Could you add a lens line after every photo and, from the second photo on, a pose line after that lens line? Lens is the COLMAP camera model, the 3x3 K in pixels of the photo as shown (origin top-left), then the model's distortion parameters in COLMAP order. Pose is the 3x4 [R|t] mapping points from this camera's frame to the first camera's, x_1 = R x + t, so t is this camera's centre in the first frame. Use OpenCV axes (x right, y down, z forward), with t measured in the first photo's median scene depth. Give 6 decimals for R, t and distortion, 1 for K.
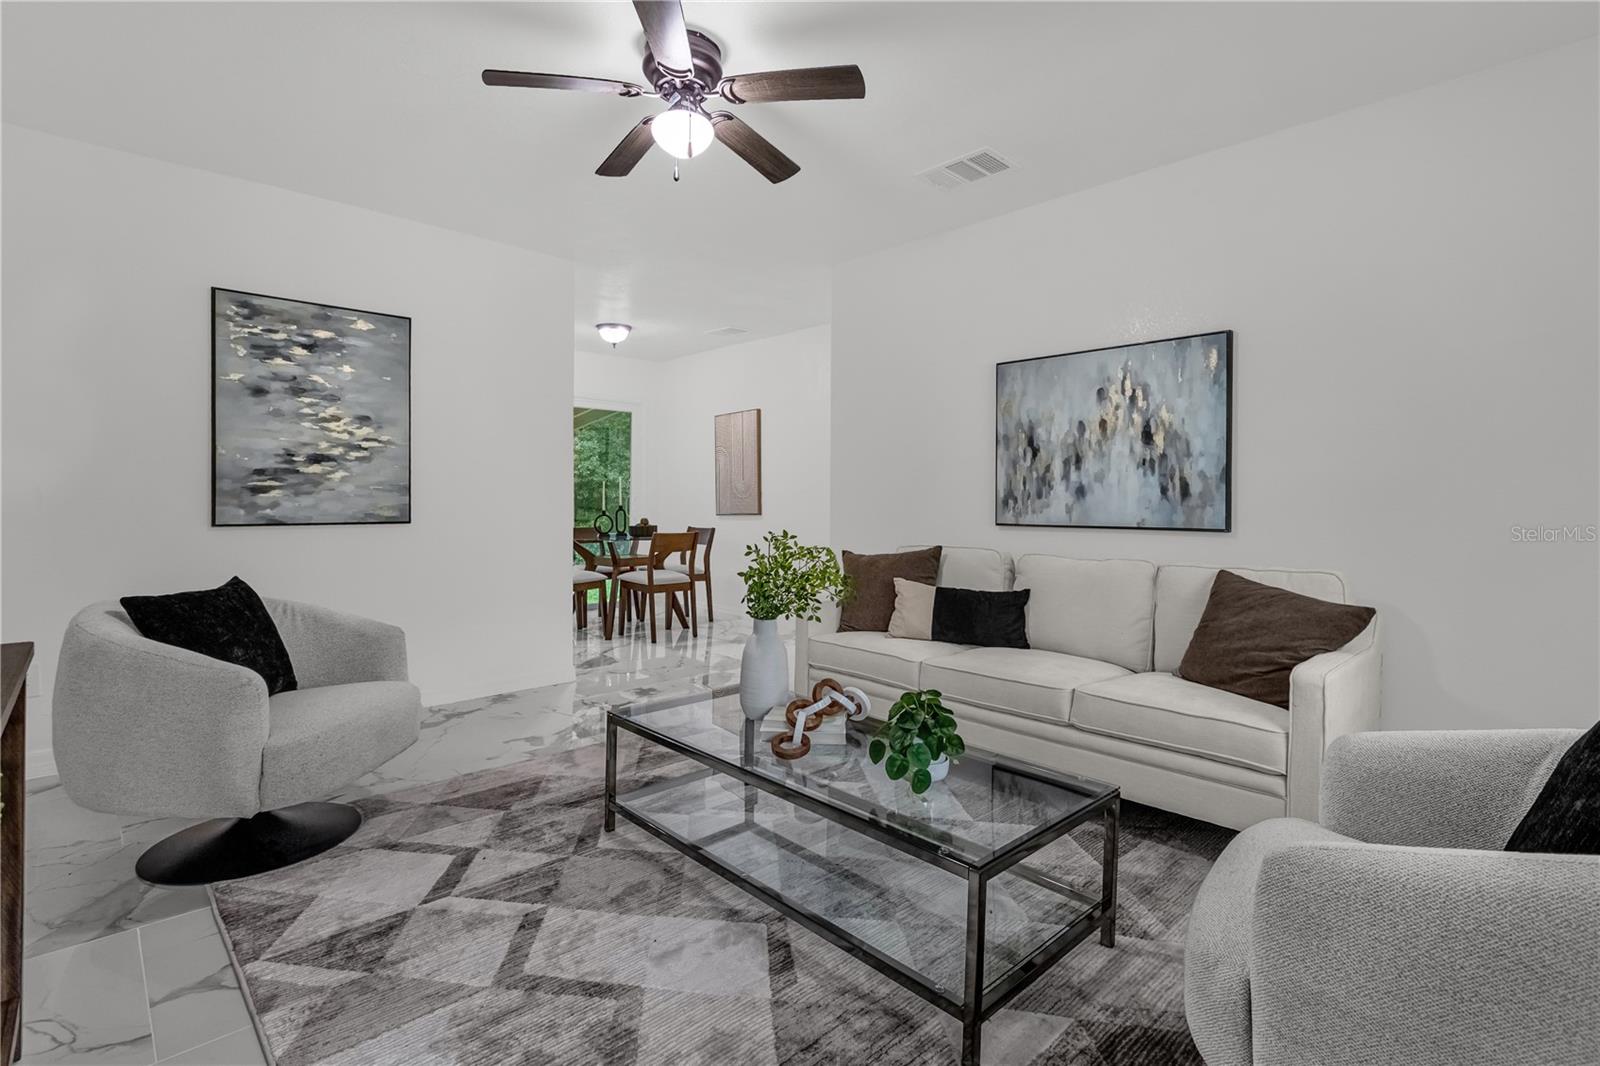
lens RADIAL K [[744.3, 0, 811.9], [0, 744.3, 502.9], [0, 0, 1]] dist [-0.004747, 0.000039]
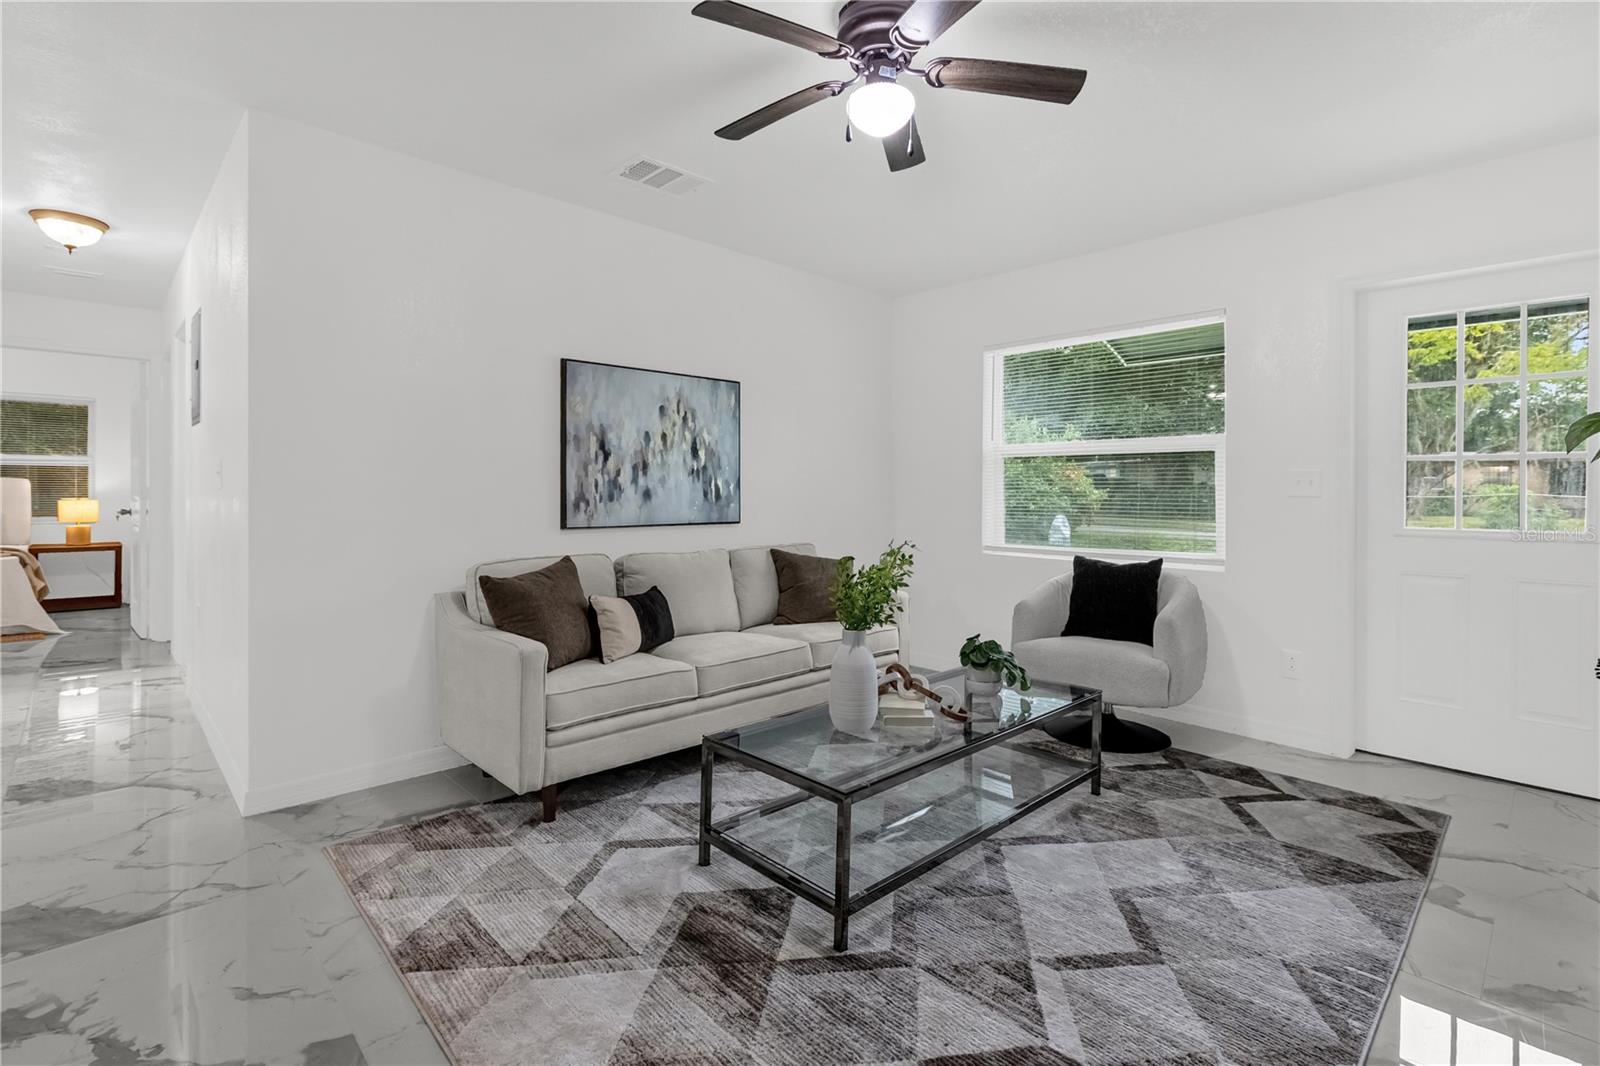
lens RADIAL K [[744.3, 0, 807.7], [0, 744.3, 491.7], [0, 0, 1]] dist [-0.004747, 0.000039]
pose [[-0.005724, -0.005178, 0.999970, -0.759671], [-0.000586, 0.999986, 0.005174, -0.025568], [-0.999983, -0.000556, -0.005727, 0.764862]]
